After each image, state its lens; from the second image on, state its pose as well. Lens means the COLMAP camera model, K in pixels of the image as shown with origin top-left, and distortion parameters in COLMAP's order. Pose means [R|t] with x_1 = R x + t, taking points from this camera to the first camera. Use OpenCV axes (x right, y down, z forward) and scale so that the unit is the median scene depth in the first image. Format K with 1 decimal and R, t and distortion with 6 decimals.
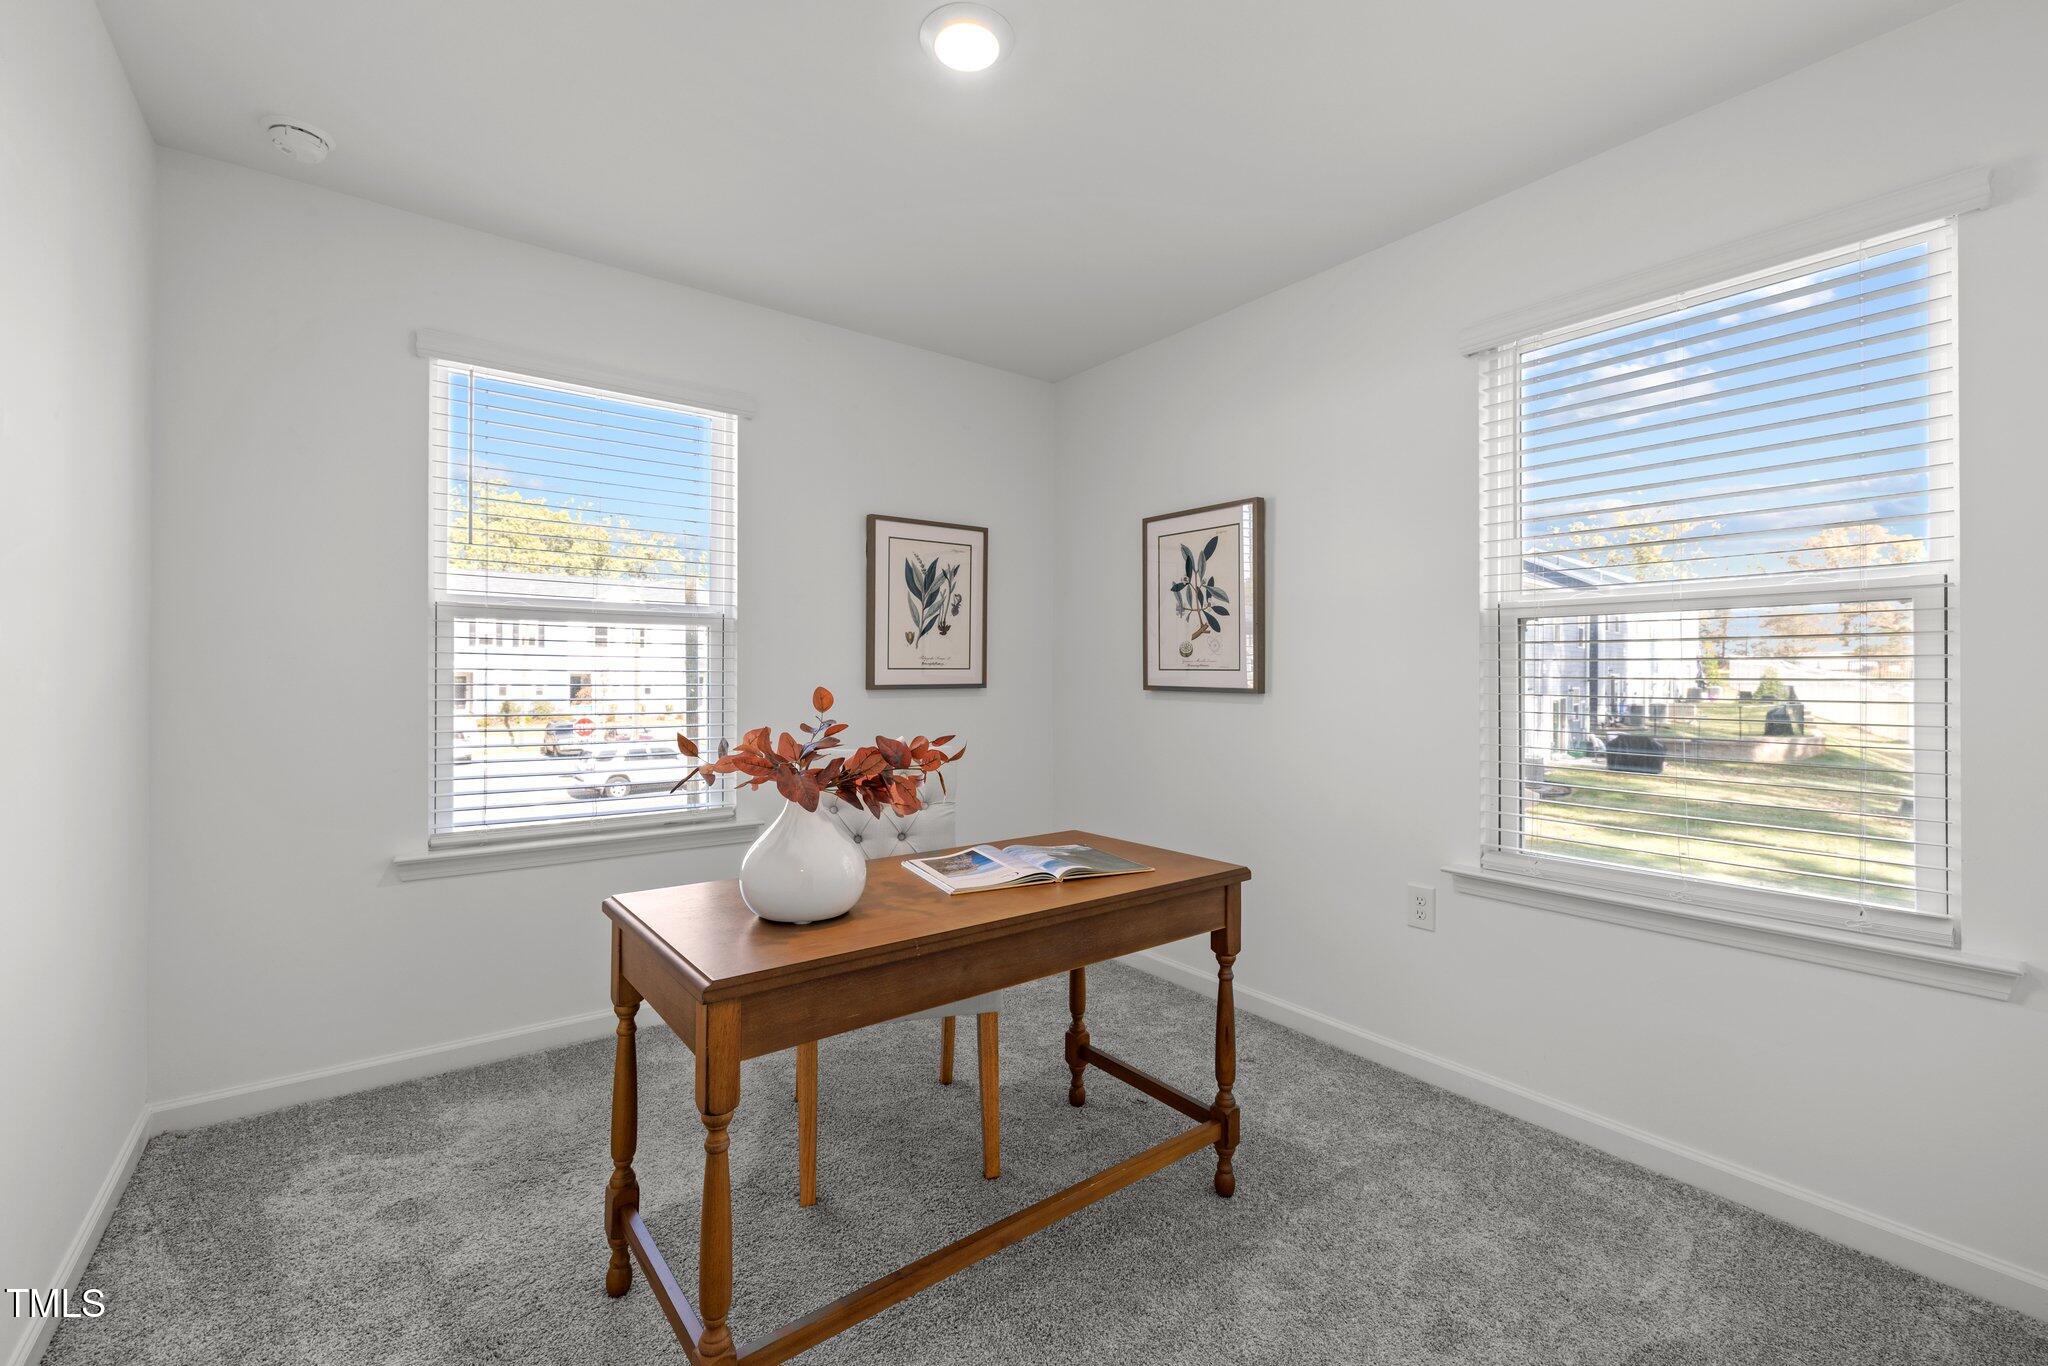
lens RADIAL K [[858.5, 0, 1025.6], [0, 858.5, 649.8], [0, 0, 1]] dist [0.001619, 0.000100]
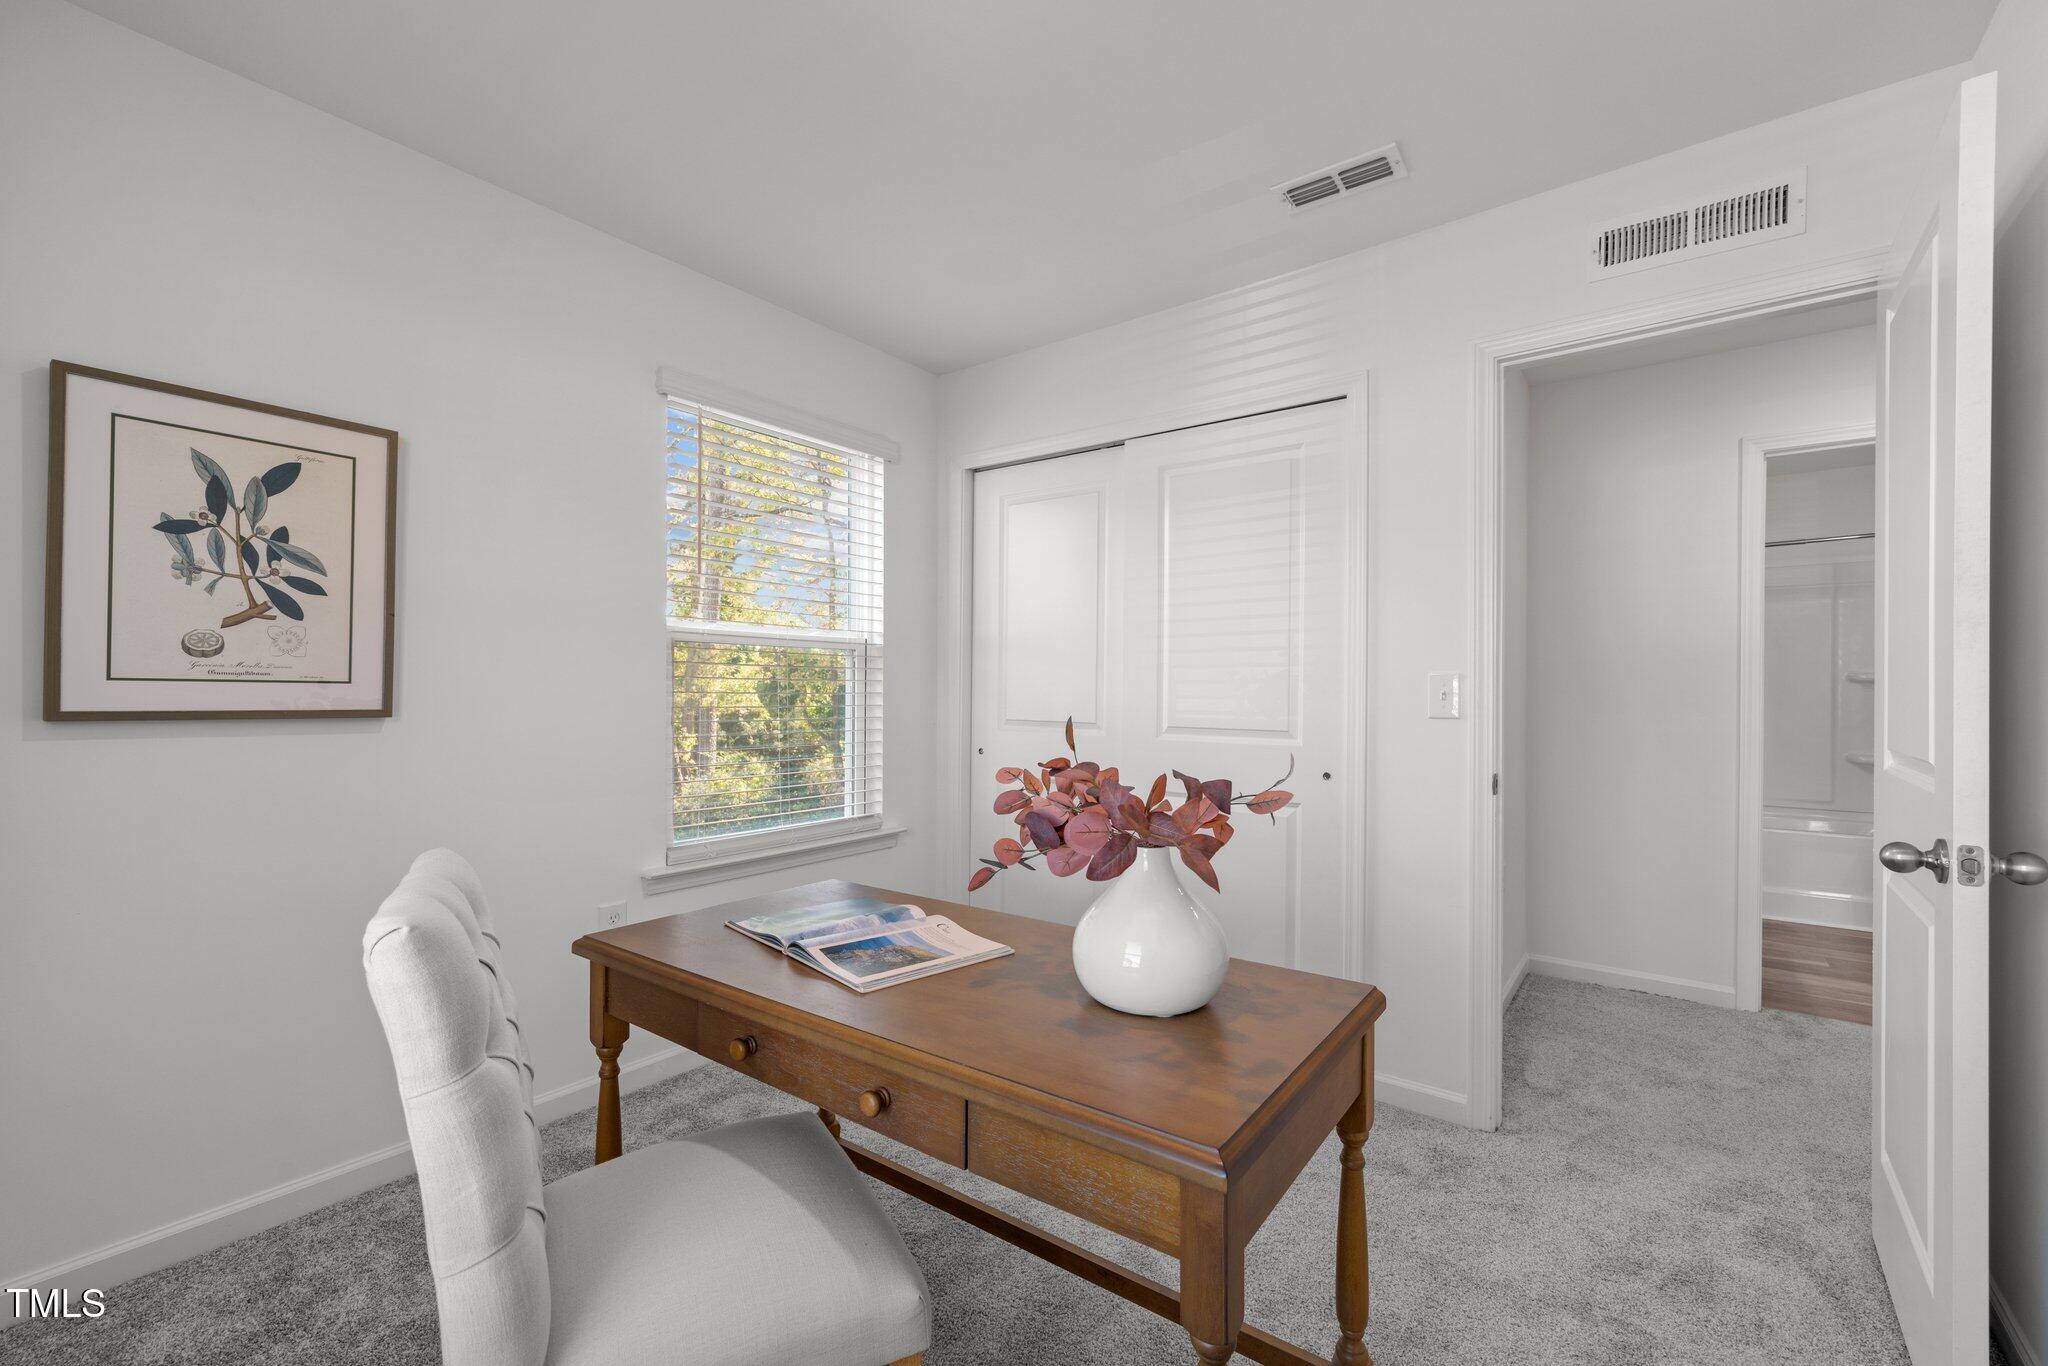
lens RADIAL K [[862.9, 0, 1024.0], [0, 862.9, 683.0], [0, 0, 1]] dist [-0.001507, -0.000214]
pose [[-0.266782, 0.007315, 0.963729, -0.495621], [-0.029468, 0.999442, -0.015744, 0.018265], [-0.963306, -0.032600, -0.266418, 0.650762]]
